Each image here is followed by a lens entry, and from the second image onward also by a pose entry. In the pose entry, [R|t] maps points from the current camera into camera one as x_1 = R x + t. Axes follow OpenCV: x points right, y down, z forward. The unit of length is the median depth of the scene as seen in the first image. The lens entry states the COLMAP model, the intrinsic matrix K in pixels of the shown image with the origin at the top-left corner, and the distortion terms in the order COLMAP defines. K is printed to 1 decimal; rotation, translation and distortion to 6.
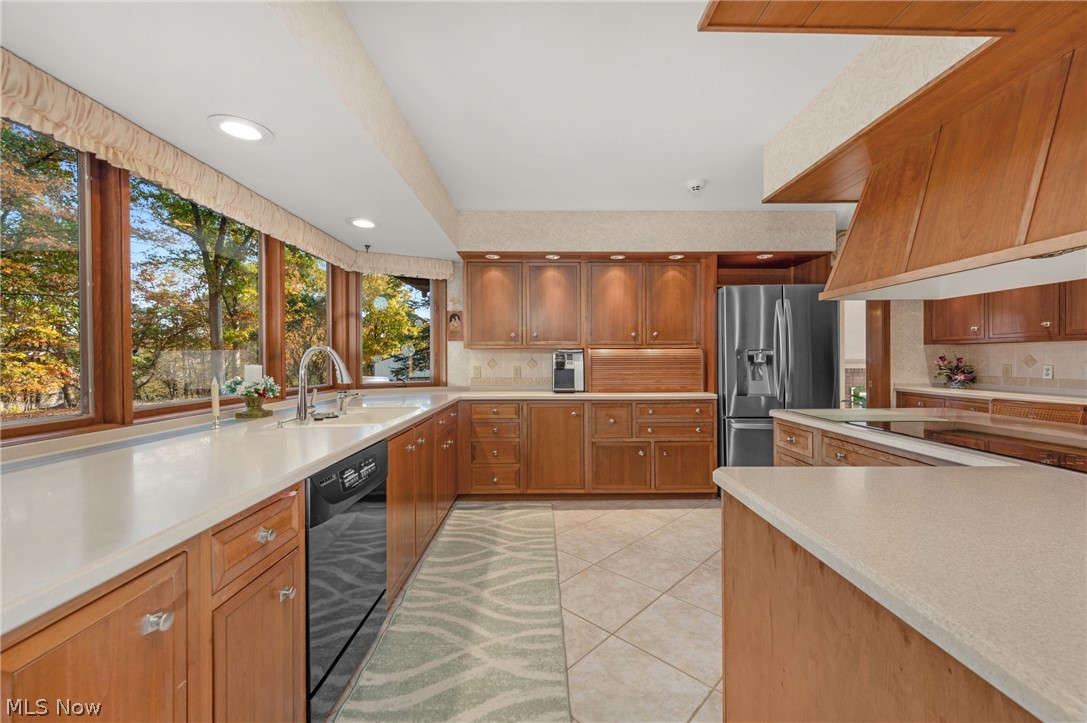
lens RADIAL K [[432.4, 0, 544.7], [0, 432.4, 358.9], [0, 0, 1]] dist [0.006559, -0.001091]
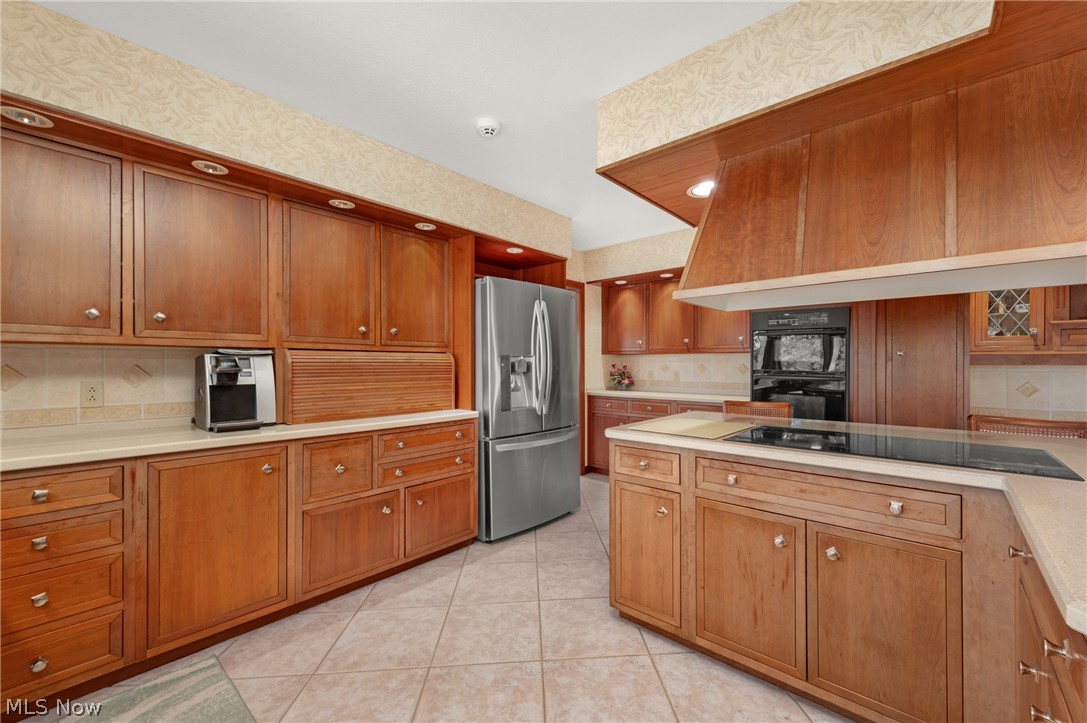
lens RADIAL K [[432.4, 0, 553.0], [0, 432.4, 365.1], [0, 0, 1]] dist [0.006559, -0.001091]
pose [[0.659239, 0.002983, 0.751927, -0.104967], [-0.001187, 0.999995, -0.002927, -0.000550], [-0.751932, 0.001037, 0.659240, 0.372071]]
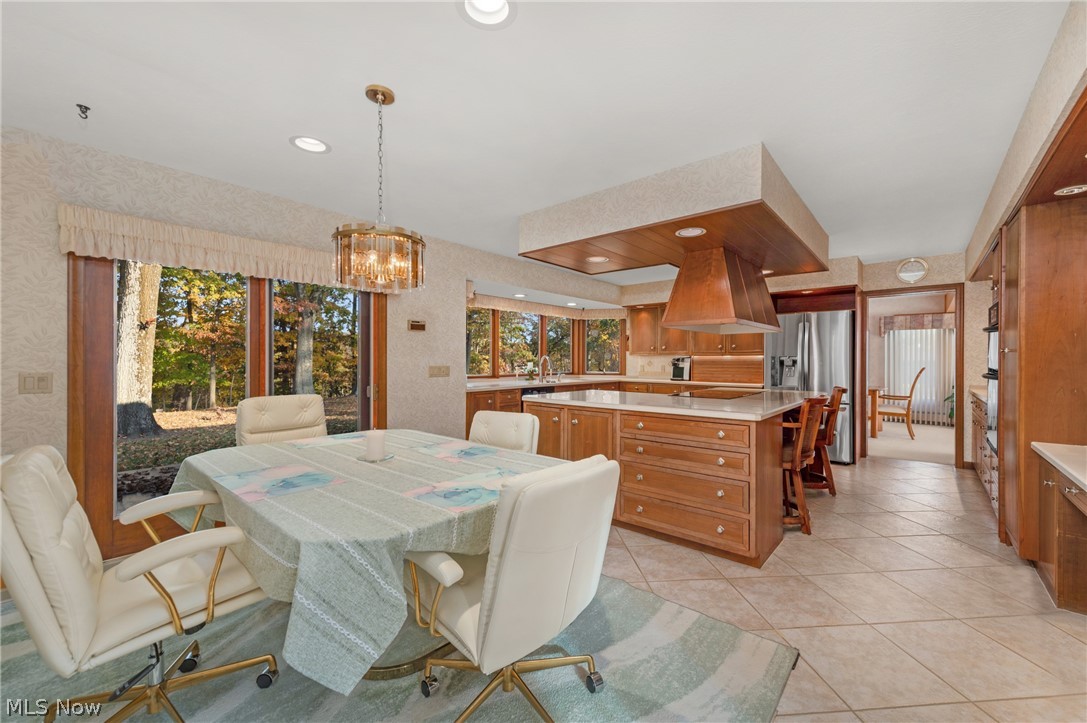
lens RADIAL K [[432.4, 0, 542.7], [0, 432.4, 360.2], [0, 0, 1]] dist [0.006559, -0.001091]
pose [[0.726841, 0.005831, -0.686781, 0.894243], [-0.004393, 0.999983, 0.003840, -0.009322], [0.686791, 0.000226, 0.726854, -0.678589]]
